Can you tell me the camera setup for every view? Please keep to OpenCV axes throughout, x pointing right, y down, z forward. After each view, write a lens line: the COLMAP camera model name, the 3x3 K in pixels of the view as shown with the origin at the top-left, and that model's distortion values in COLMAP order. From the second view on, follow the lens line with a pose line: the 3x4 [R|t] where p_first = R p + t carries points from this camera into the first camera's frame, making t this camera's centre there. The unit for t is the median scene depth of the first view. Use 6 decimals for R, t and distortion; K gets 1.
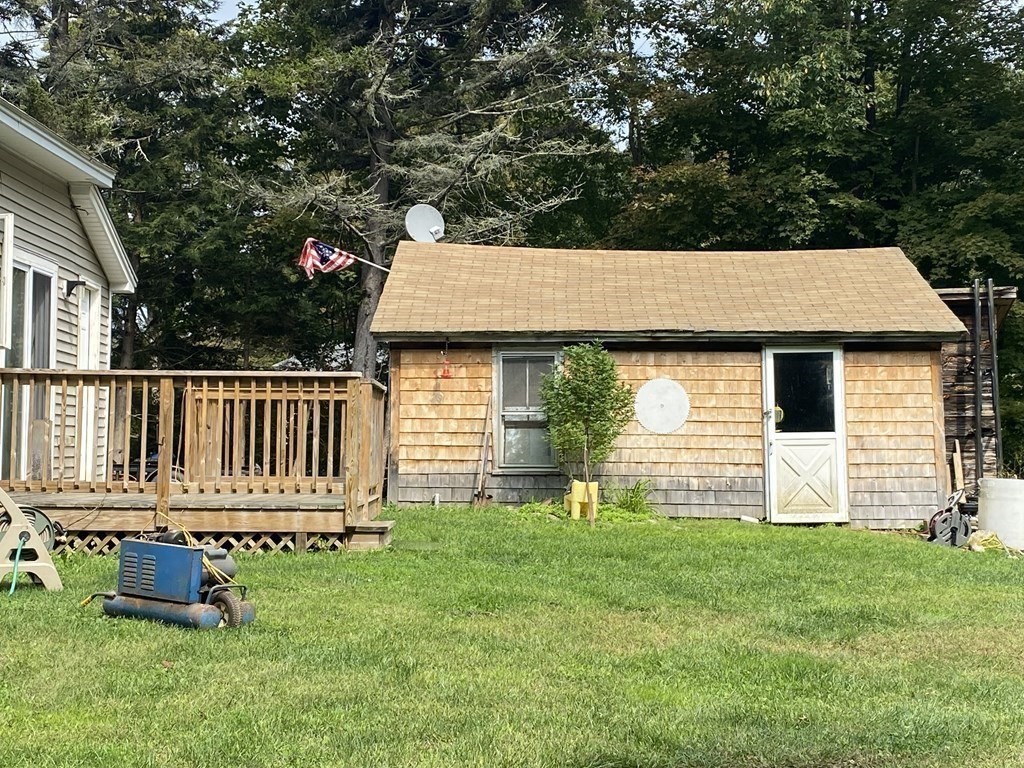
lens RADIAL K [[1629.9, 0, 499.5], [0, 1629.9, 347.3], [0, 0, 1]] dist [0.433495, 0.000000]
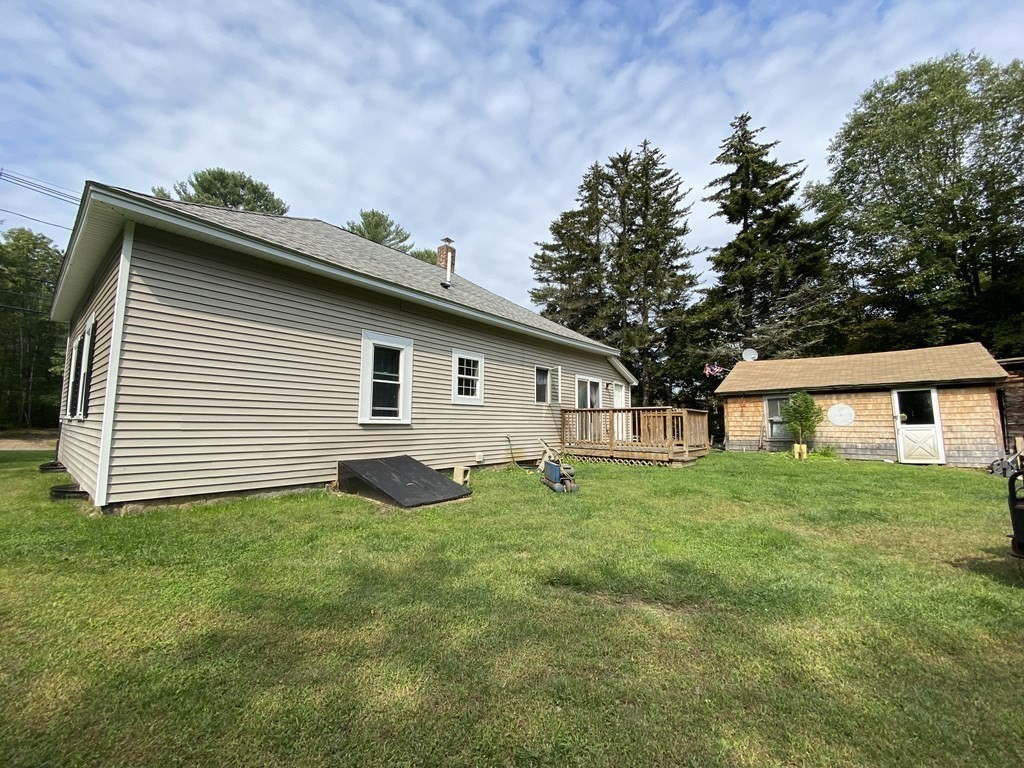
lens RADIAL K [[410.5, 0, 511.3], [0, 410.5, 376.6], [0, 0, 1]] dist [-0.009484, -0.000382]
pose [[0.743467, -0.082809, -0.663626, 0.144661], [0.040366, 0.996052, -0.079067, 0.005878], [0.667553, 0.031996, 0.743874, 0.184518]]
